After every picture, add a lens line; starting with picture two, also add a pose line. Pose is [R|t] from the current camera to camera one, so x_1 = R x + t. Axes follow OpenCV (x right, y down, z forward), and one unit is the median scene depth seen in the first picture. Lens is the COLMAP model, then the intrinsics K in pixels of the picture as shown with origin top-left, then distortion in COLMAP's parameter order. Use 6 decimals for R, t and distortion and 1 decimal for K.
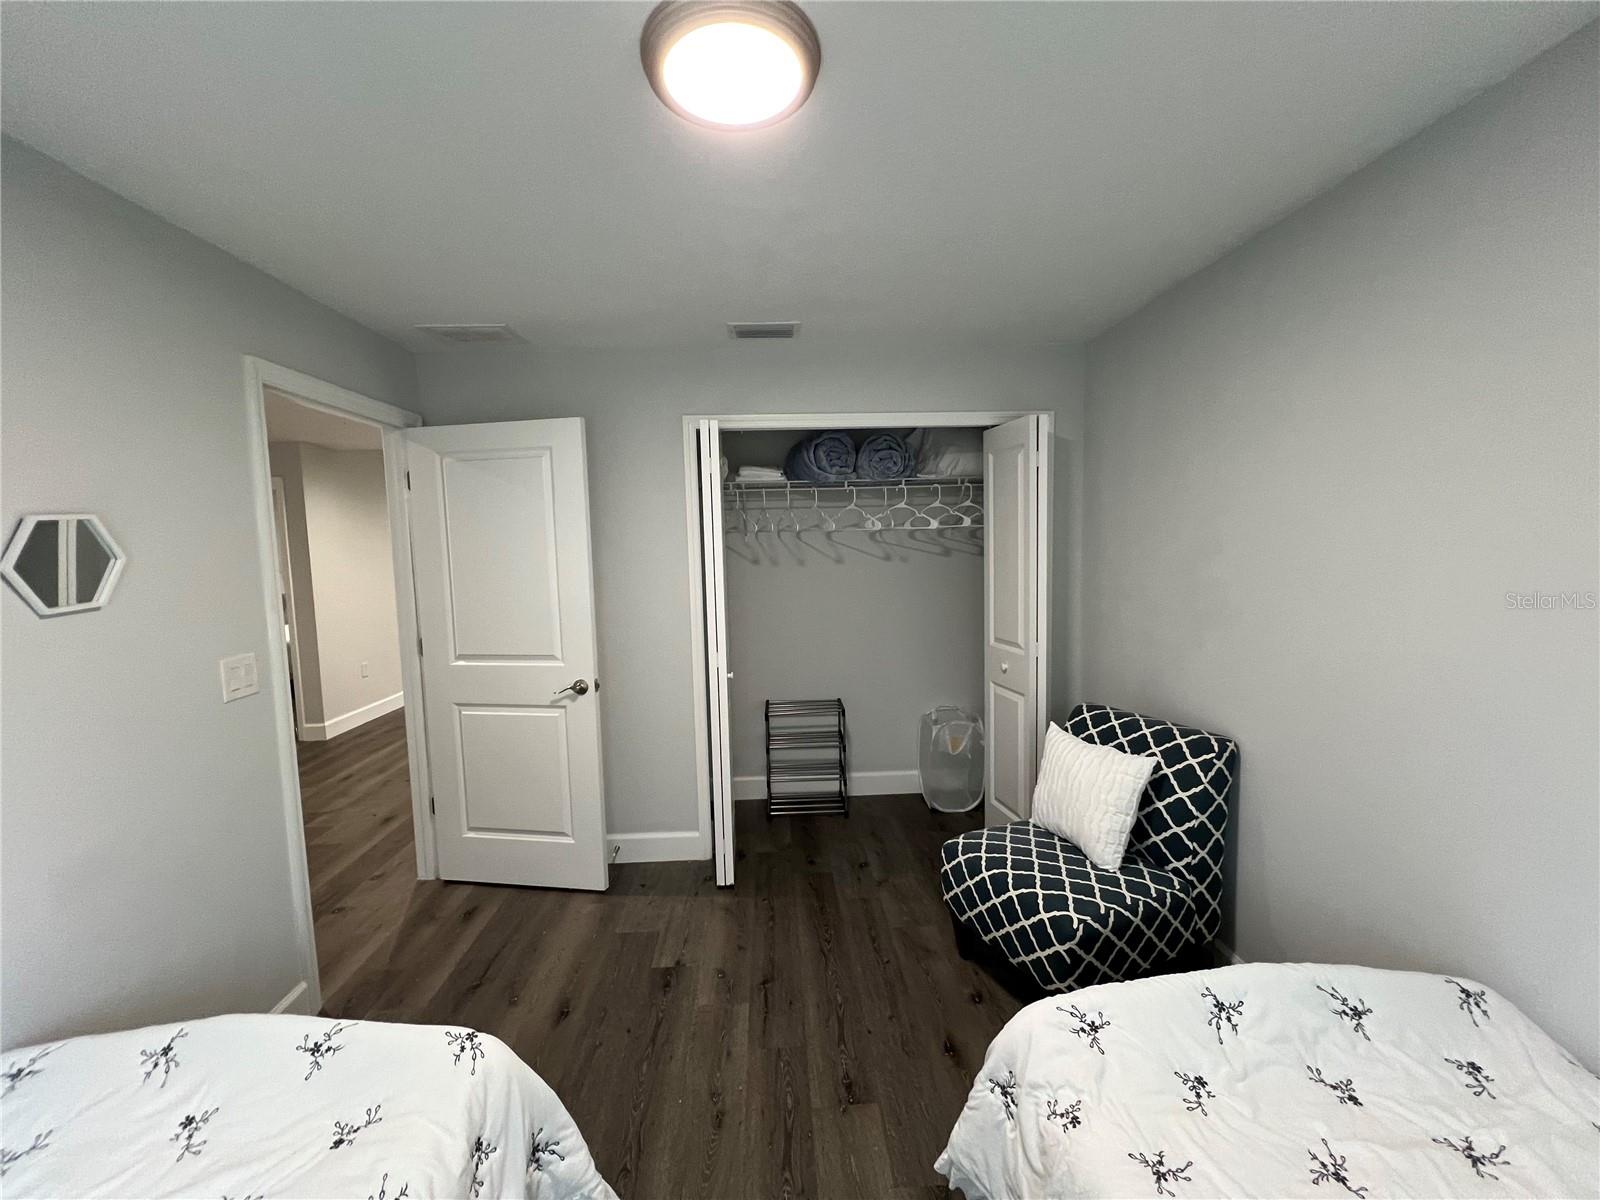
lens RADIAL K [[642.3, 0, 785.0], [0, 642.3, 606.2], [0, 0, 1]] dist [-0.001124, 0.000706]
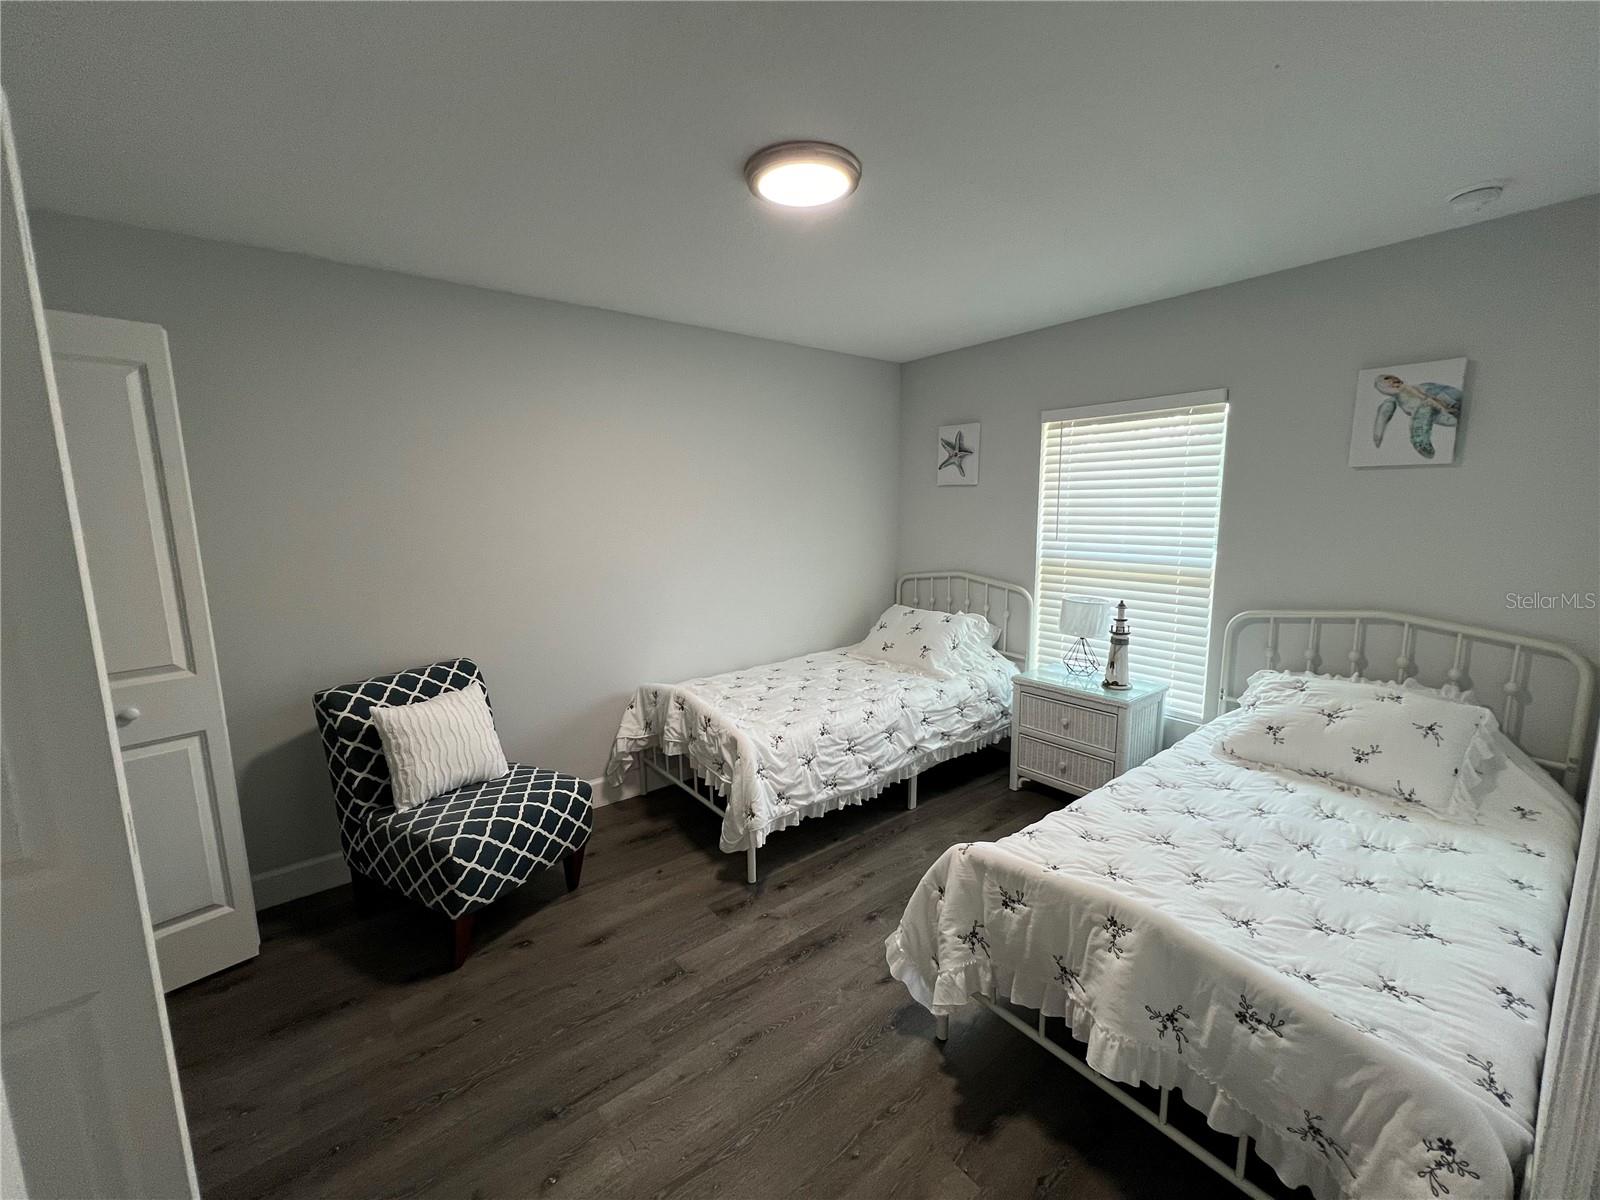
lens RADIAL K [[642.3, 0, 801.9], [0, 642.3, 596.6], [0, 0, 1]] dist [-0.001124, 0.000706]
pose [[-0.610616, -0.082521, 0.787616, -0.896538], [0.104659, 0.977424, 0.183547, -0.106277], [-0.784981, 0.194508, -0.588194, 1.357610]]
